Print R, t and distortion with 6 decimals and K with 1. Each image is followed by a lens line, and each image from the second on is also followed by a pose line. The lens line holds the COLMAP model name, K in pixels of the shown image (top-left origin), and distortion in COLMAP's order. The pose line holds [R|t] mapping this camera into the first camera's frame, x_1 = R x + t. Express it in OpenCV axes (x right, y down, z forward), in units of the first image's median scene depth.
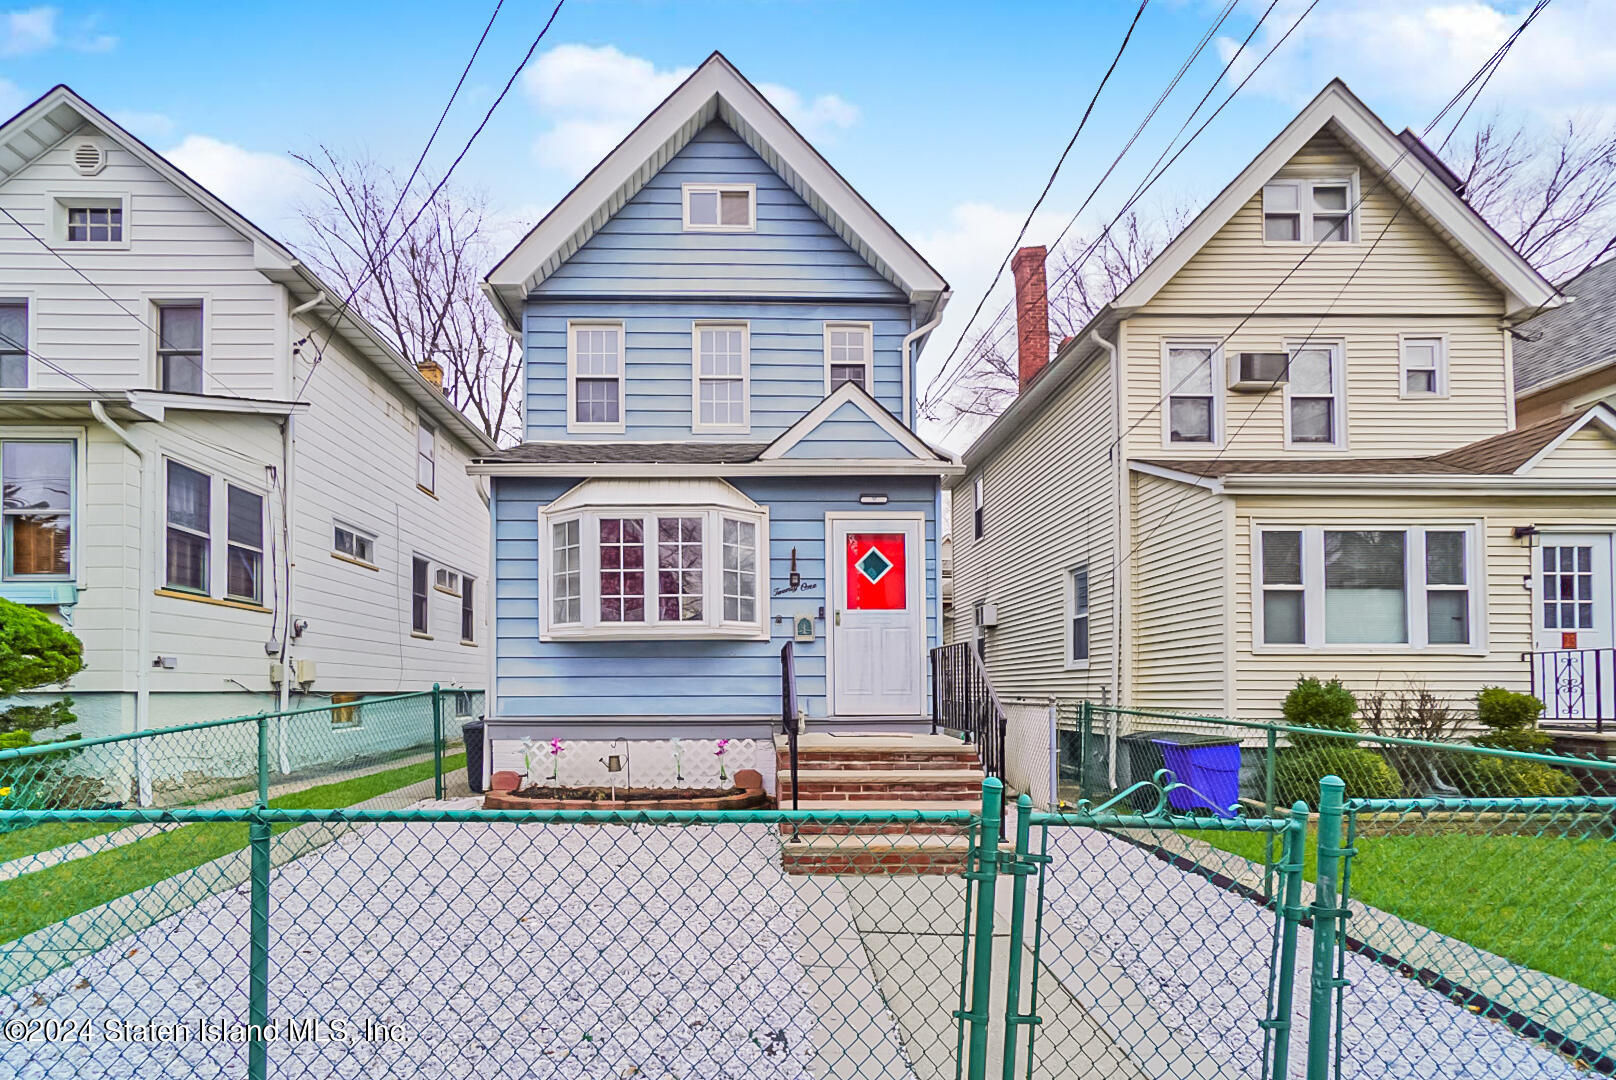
lens RADIAL K [[736.7, 0, 776.2], [0, 736.7, 685.5], [0, 0, 1]] dist [-0.003511, 0.000810]
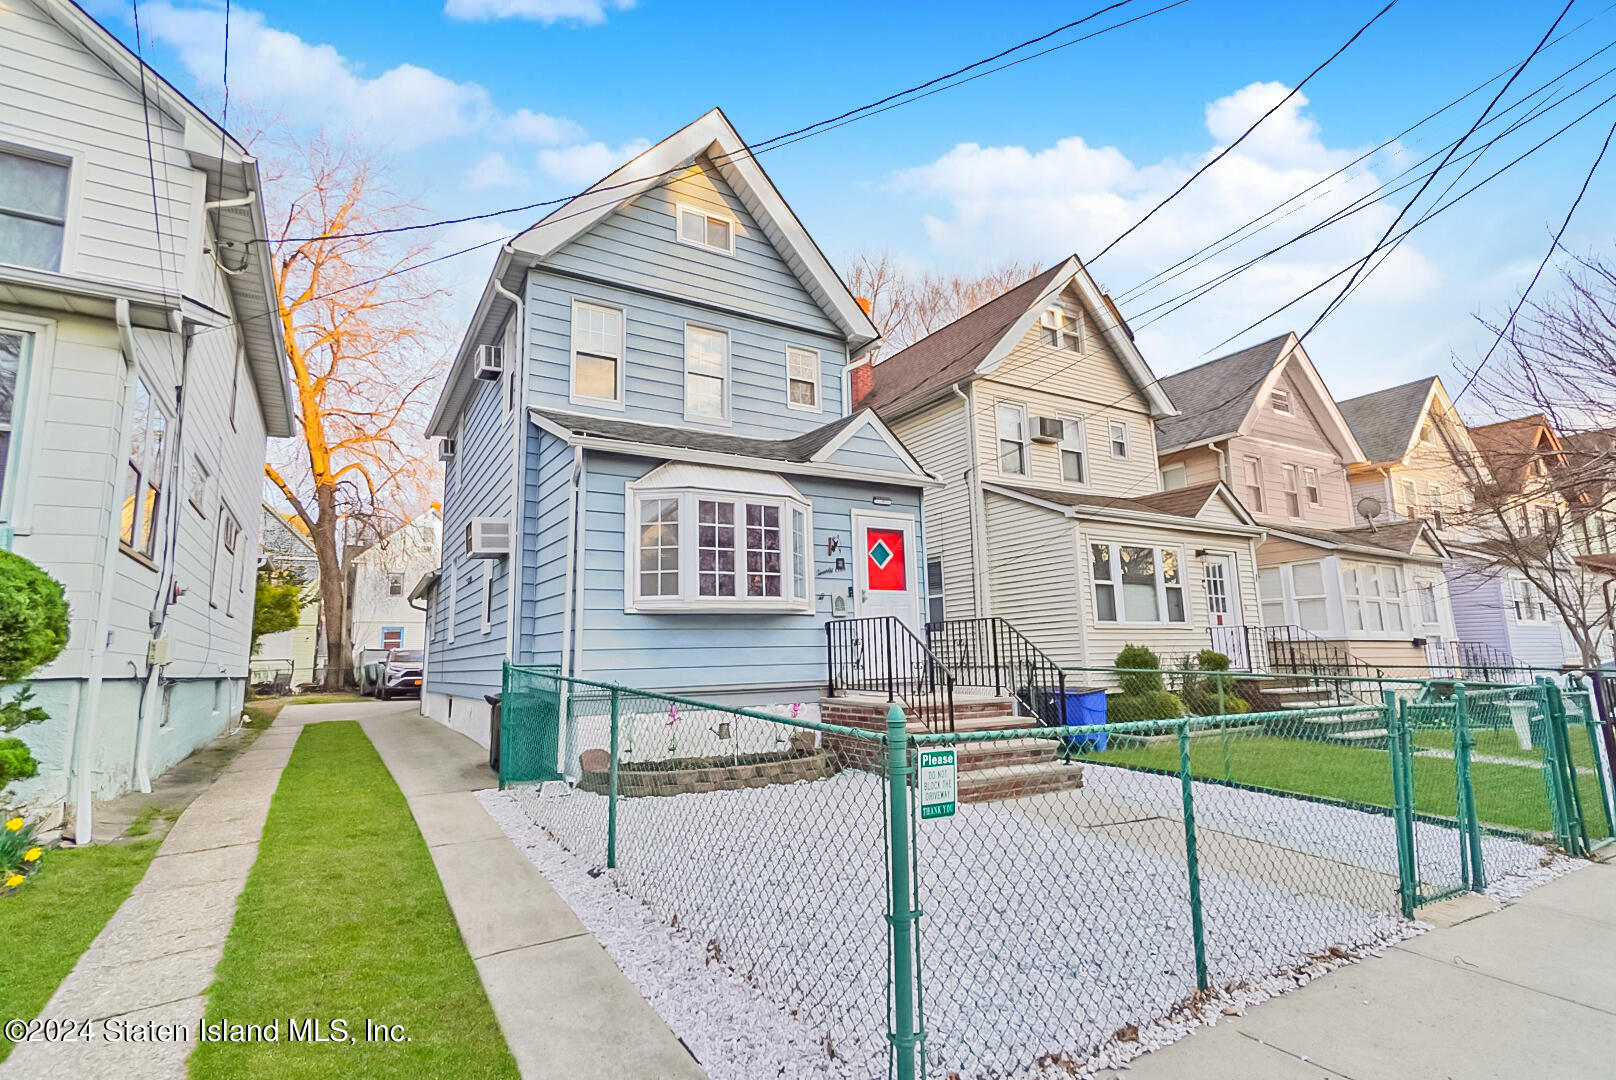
lens RADIAL K [[777.6, 0, 802.5], [0, 777.6, 541.3], [0, 0, 1]] dist [0.022764, 0.002812]
pose [[0.863781, 0.057573, 0.500568, -0.628819], [0.019540, 0.988876, -0.147455, 0.003677], [-0.503489, 0.137150, 0.853047, -0.036759]]
